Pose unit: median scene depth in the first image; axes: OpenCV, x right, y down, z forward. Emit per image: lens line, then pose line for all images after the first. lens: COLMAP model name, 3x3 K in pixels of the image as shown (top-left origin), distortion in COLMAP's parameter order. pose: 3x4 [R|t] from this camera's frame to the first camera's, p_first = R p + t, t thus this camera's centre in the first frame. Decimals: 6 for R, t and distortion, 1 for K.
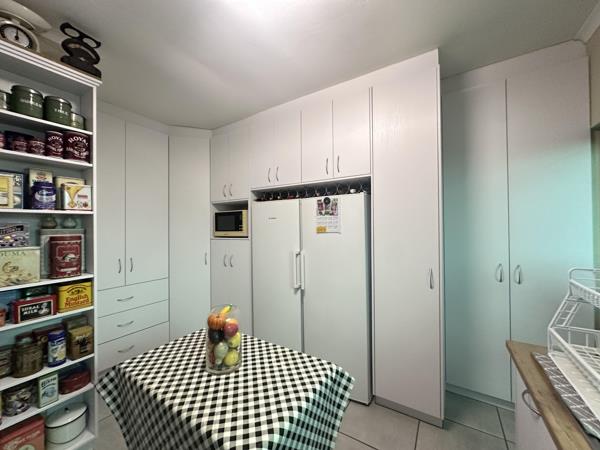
lens RADIAL K [[239.3, 0, 299.3], [0, 239.3, 225.3], [0, 0, 1]] dist [-0.001527, -0.000156]
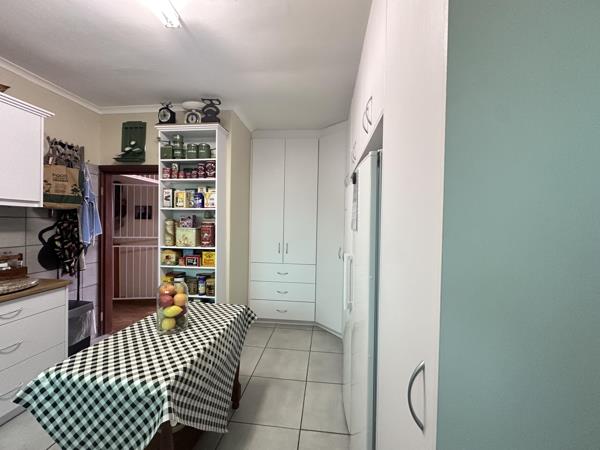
lens RADIAL K [[239.3, 0, 299.3], [0, 239.3, 225.3], [0, 0, 1]] dist [-0.001527, -0.000156]
pose [[0.431329, 0.028658, -0.901739, 0.893591], [-0.016072, 0.999581, 0.024080, 0.010240], [0.902052, 0.004106, 0.431609, 0.886149]]
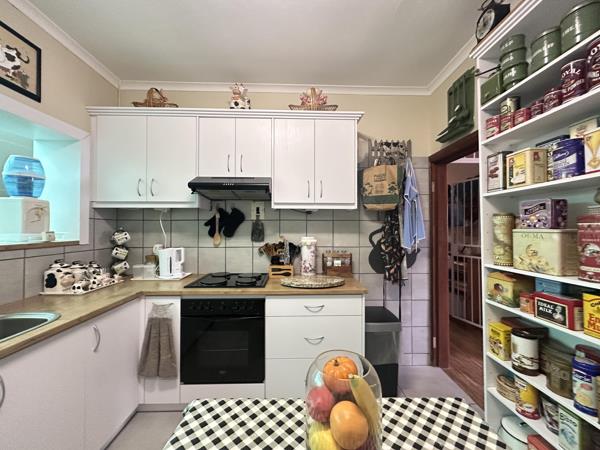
lens RADIAL K [[239.3, 0, 299.3], [0, 239.3, 225.3], [0, 0, 1]] dist [-0.001527, -0.000156]
pose [[-0.836453, 0.000652, -0.548038, 0.006171], [0.008316, 0.999899, -0.011502, 0.074201], [0.547975, -0.014178, -0.836374, 1.128042]]
